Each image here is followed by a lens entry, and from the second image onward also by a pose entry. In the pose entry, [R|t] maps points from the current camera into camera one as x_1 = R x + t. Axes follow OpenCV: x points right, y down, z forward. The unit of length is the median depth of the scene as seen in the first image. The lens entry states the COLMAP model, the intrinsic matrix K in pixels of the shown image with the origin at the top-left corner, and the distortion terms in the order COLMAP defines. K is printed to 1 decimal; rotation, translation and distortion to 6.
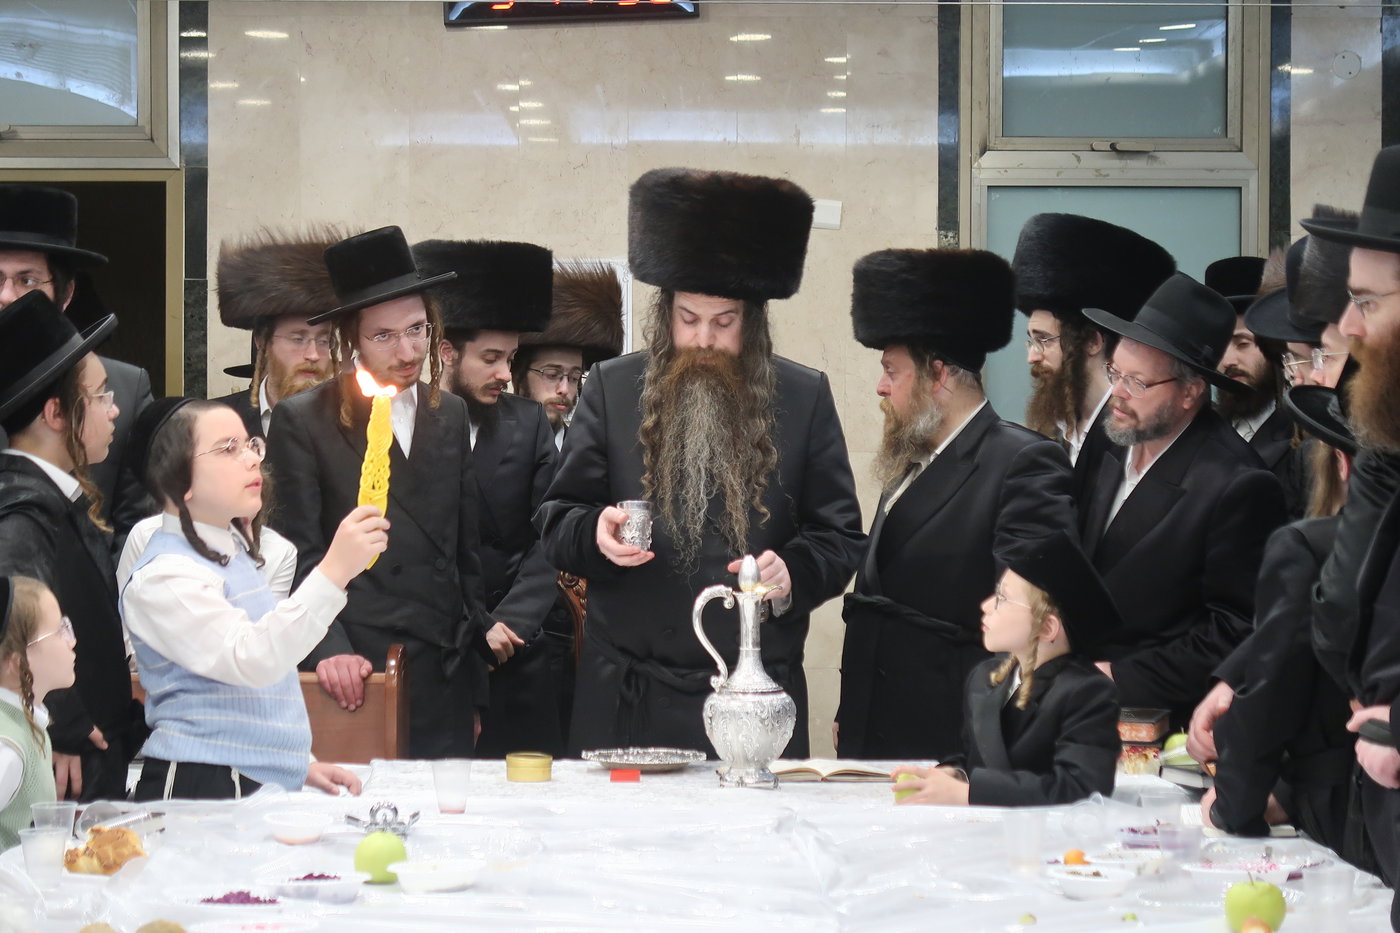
lens RADIAL K [[3889.2, 0, 700.0], [0, 3889.2, 466.5], [0, 0, 1]] dist [0.016821, -0.637634]
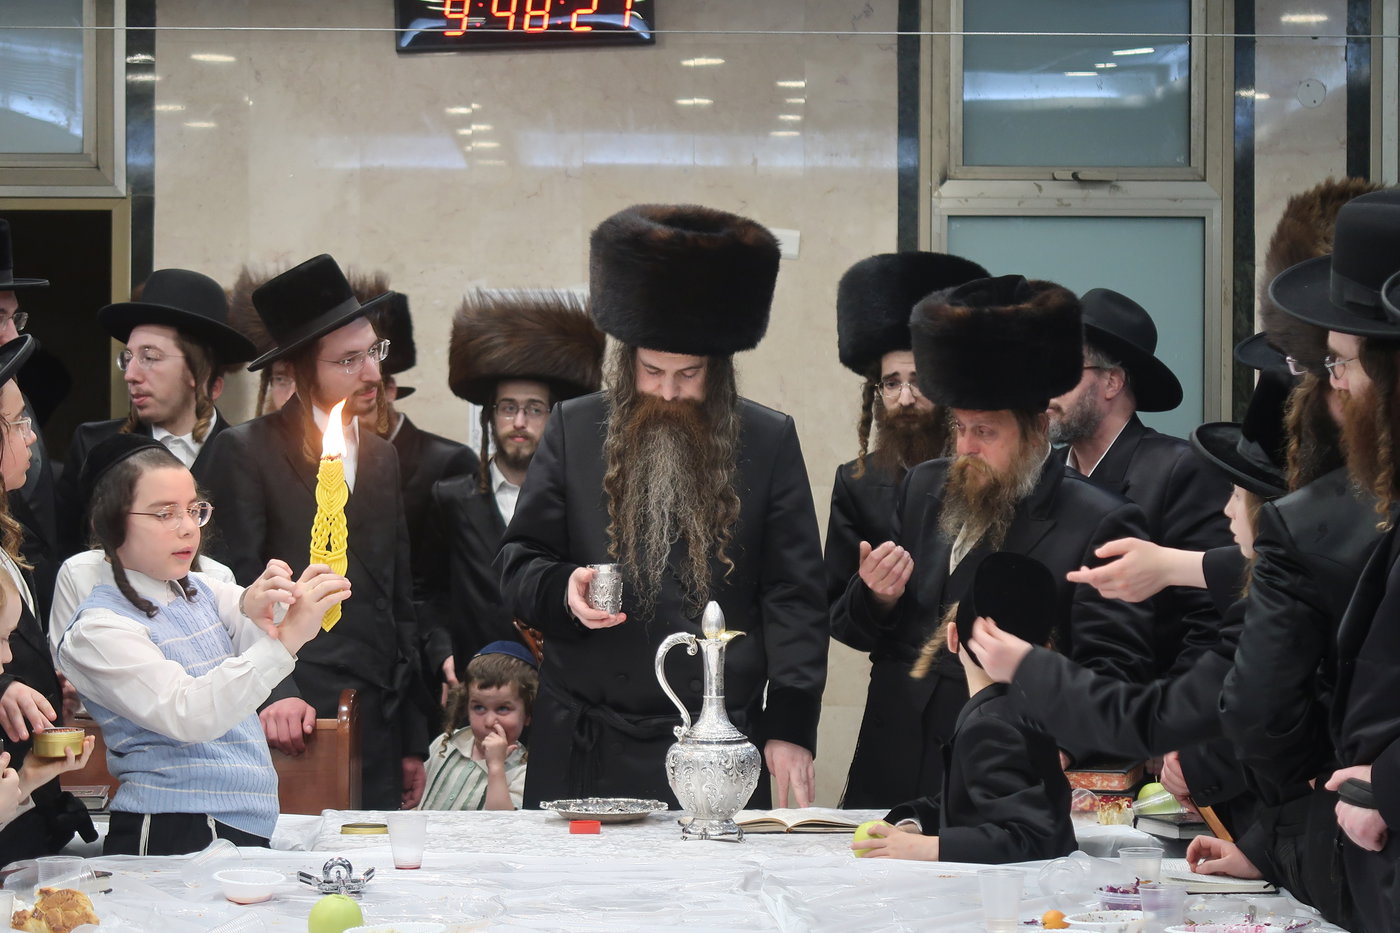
lens RADIAL K [[3889.2, 0, 700.0], [0, 3889.2, 466.5], [0, 0, 1]] dist [0.016821, -0.637634]
pose [[0.999897, 0.000289, 0.014373, -0.004121], [-0.000217, 0.999988, -0.004966, -0.005343], [-0.014374, 0.004962, 0.999884, 0.024576]]
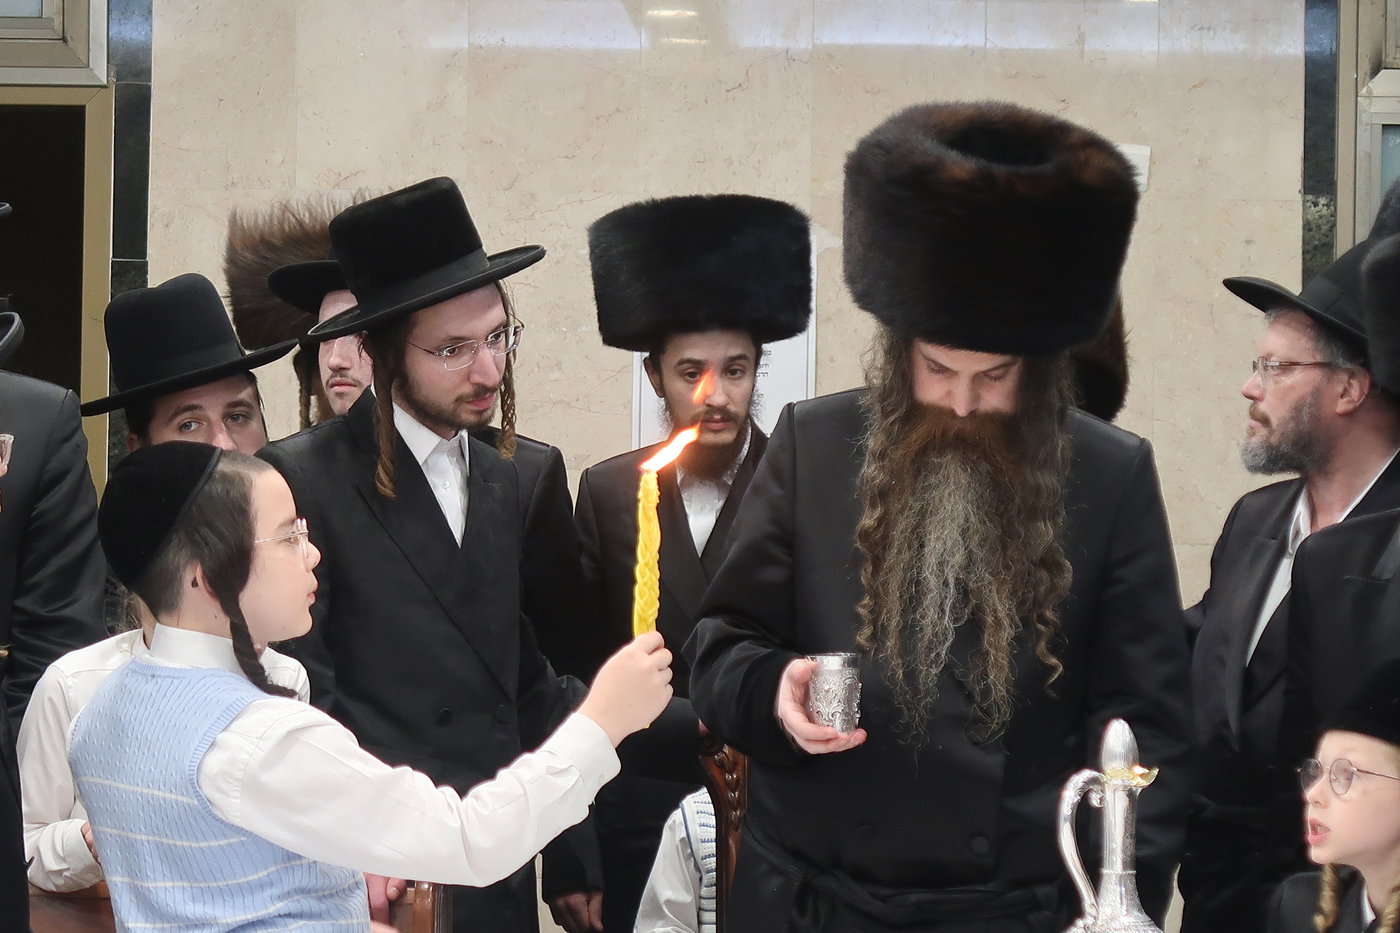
lens RADIAL K [[3889.2, 0, 700.0], [0, 3889.2, 466.5], [0, 0, 1]] dist [0.016821, -0.637634]
pose [[0.999906, 0.011075, 0.008062, -0.059464], [-0.010971, 0.999857, -0.012872, -0.010271], [-0.008204, 0.012782, 0.999885, 0.527547]]
